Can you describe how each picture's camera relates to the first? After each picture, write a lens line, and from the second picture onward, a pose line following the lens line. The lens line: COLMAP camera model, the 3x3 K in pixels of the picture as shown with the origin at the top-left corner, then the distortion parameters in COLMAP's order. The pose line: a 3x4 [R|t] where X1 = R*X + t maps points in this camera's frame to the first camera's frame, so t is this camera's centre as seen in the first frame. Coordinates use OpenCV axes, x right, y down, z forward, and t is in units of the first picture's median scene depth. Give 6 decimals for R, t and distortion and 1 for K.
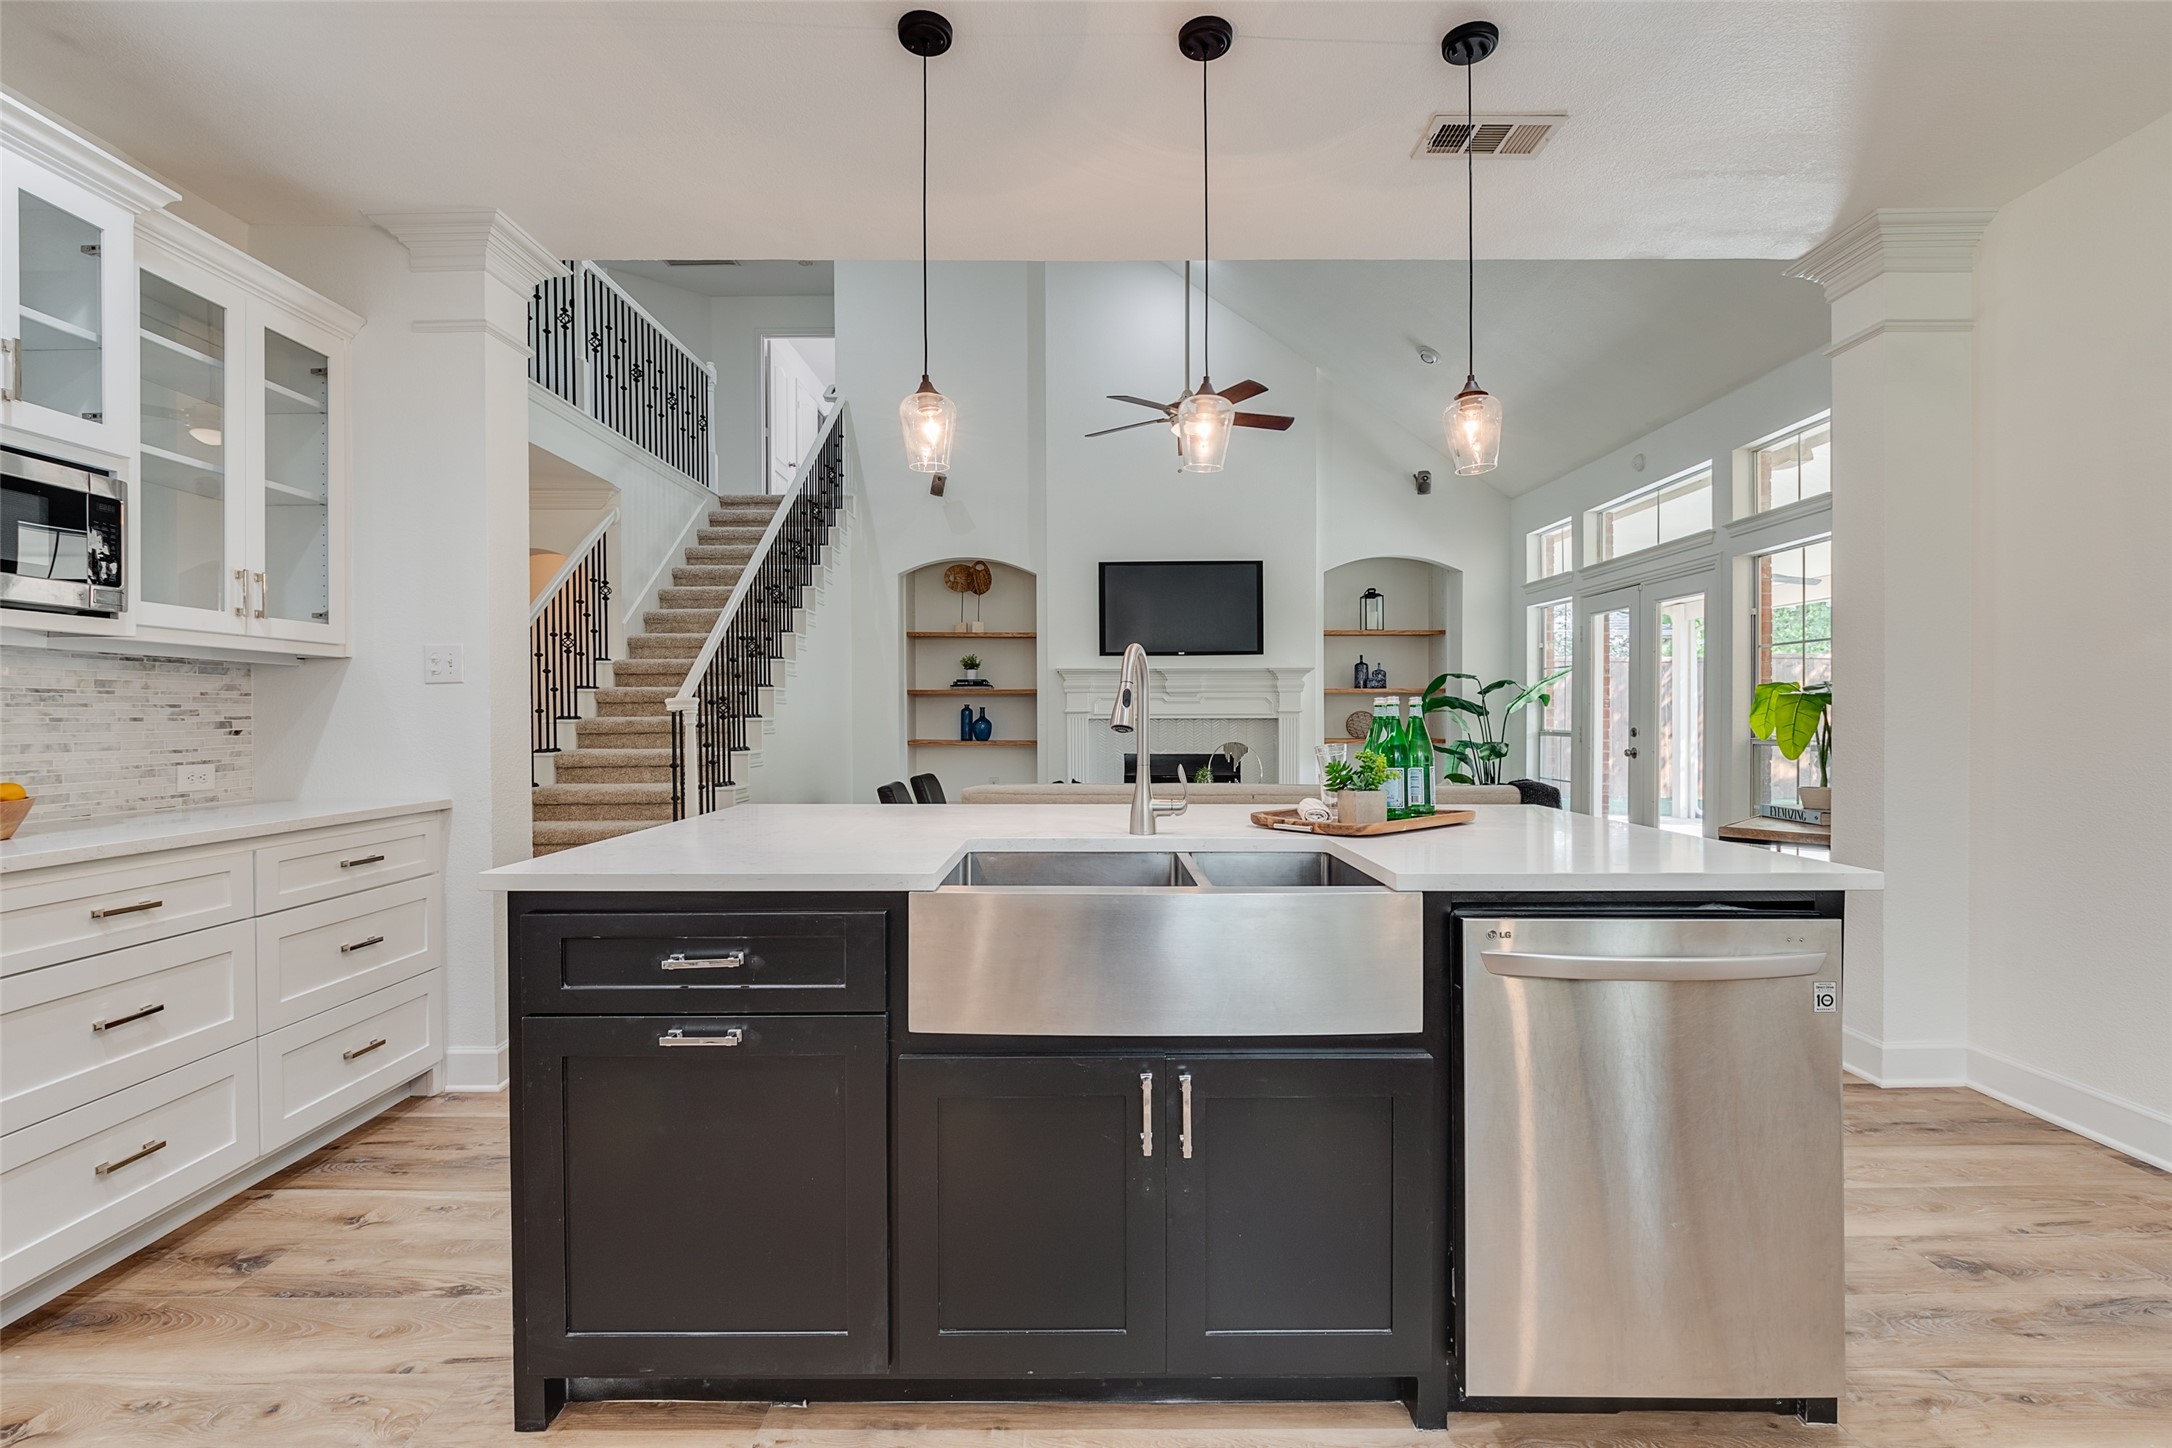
lens RADIAL K [[984.8, 0, 1076.5], [0, 984.8, 721.4], [0, 0, 1]] dist [-0.009254, -0.000338]
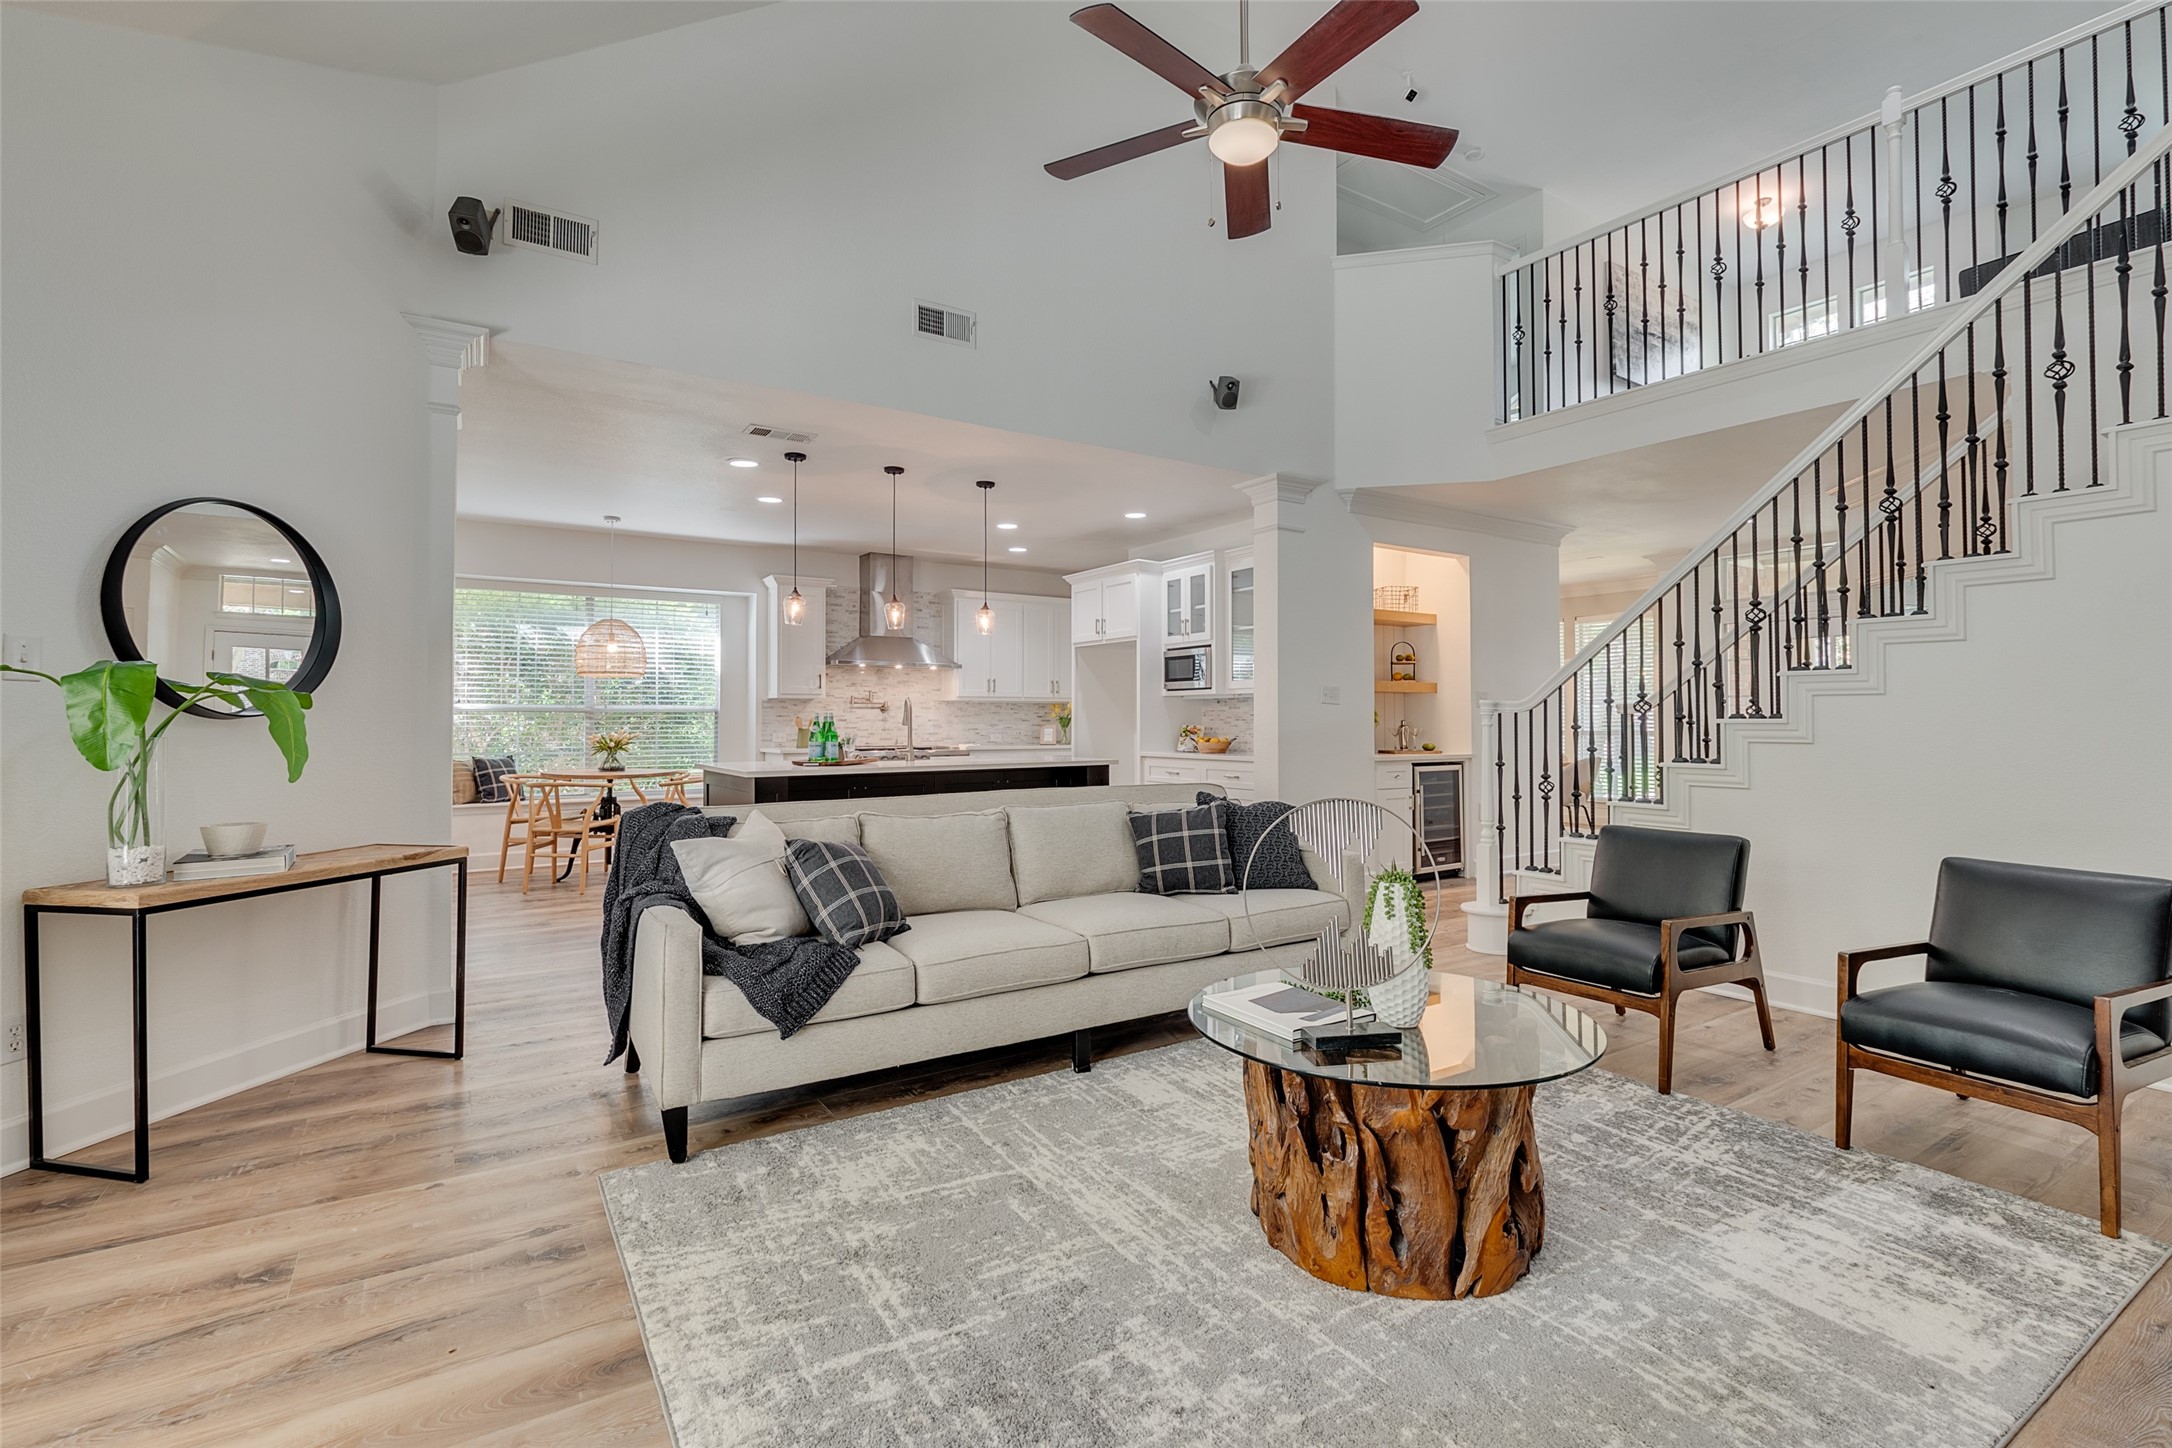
lens RADIAL K [[987.9, 0, 1114.9], [0, 987.9, 708.7], [0, 0, 1]] dist [-0.013022, -0.000655]
pose [[-0.824570, -0.001199, -0.565759, 0.375921], [0.003071, 0.999974, -0.006595, -0.006061], [0.565752, -0.007175, -0.824544, 1.155594]]
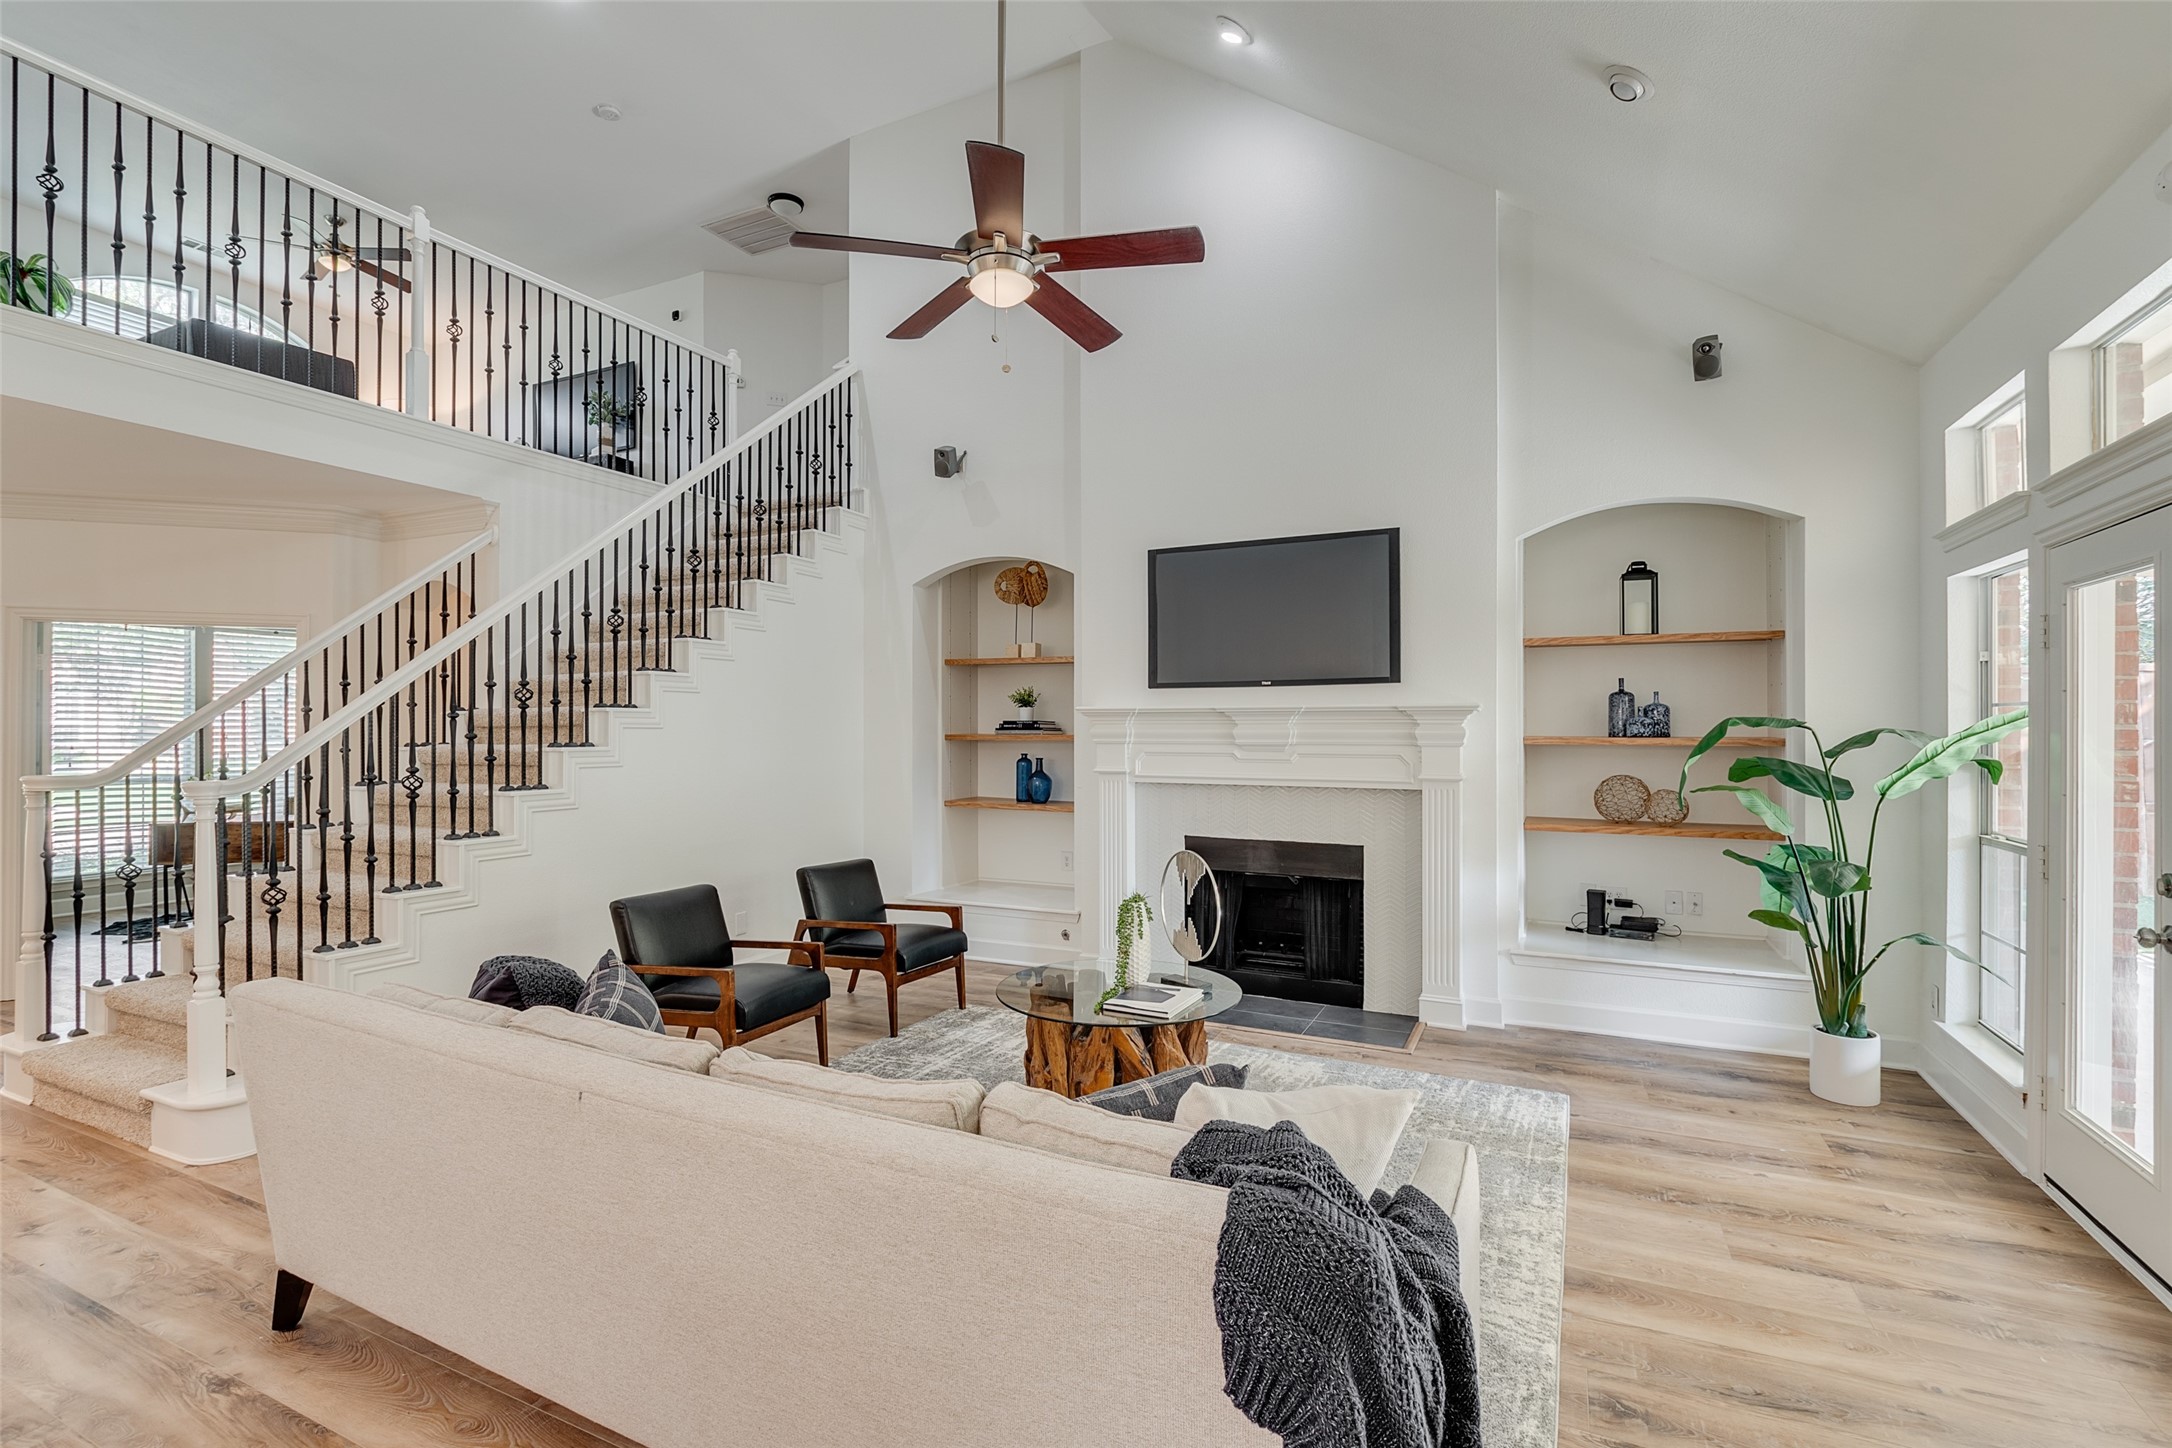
lens RADIAL K [[977.7, 0, 1082.3], [0, 977.7, 722.1], [0, 0, 1]] dist [-0.004668, 0.000218]
pose [[0.905412, 0.001013, -0.424534, 0.321395], [-0.006149, 0.999924, -0.010729, -0.043463], [0.424490, 0.012325, 0.905349, 0.447181]]
